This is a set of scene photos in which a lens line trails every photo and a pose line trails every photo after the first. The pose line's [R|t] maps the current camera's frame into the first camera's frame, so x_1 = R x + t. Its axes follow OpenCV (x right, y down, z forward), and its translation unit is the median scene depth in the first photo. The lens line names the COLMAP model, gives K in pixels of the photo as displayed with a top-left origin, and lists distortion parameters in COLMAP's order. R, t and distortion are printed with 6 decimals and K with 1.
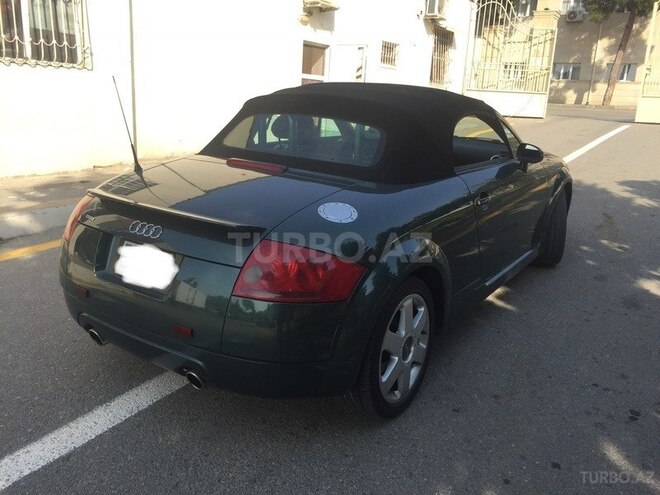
lens RADIAL K [[569.6, 0, 330.0], [0, 569.6, 247.5], [0, 0, 1]] dist [0.066295, -0.102258]
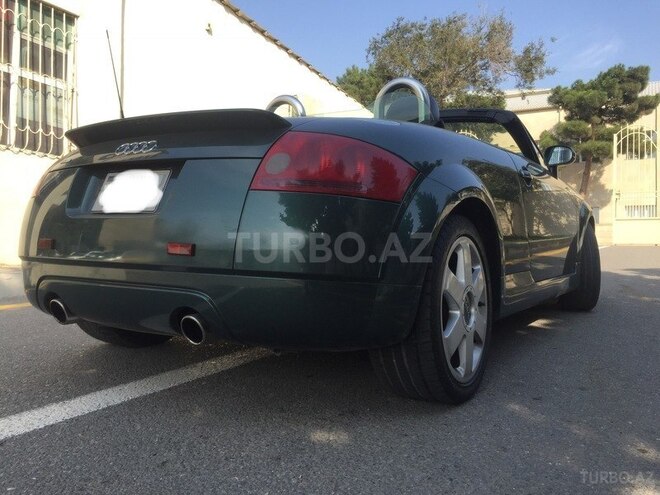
lens RADIAL K [[569.6, 0, 330.0], [0, 569.6, 247.5], [0, 0, 1]] dist [0.066295, -0.102258]
pose [[0.998873, -0.018601, 0.043661, -0.033067], [0.029976, 0.960521, -0.276589, 0.122003], [-0.036792, 0.277586, 0.959996, 0.096181]]
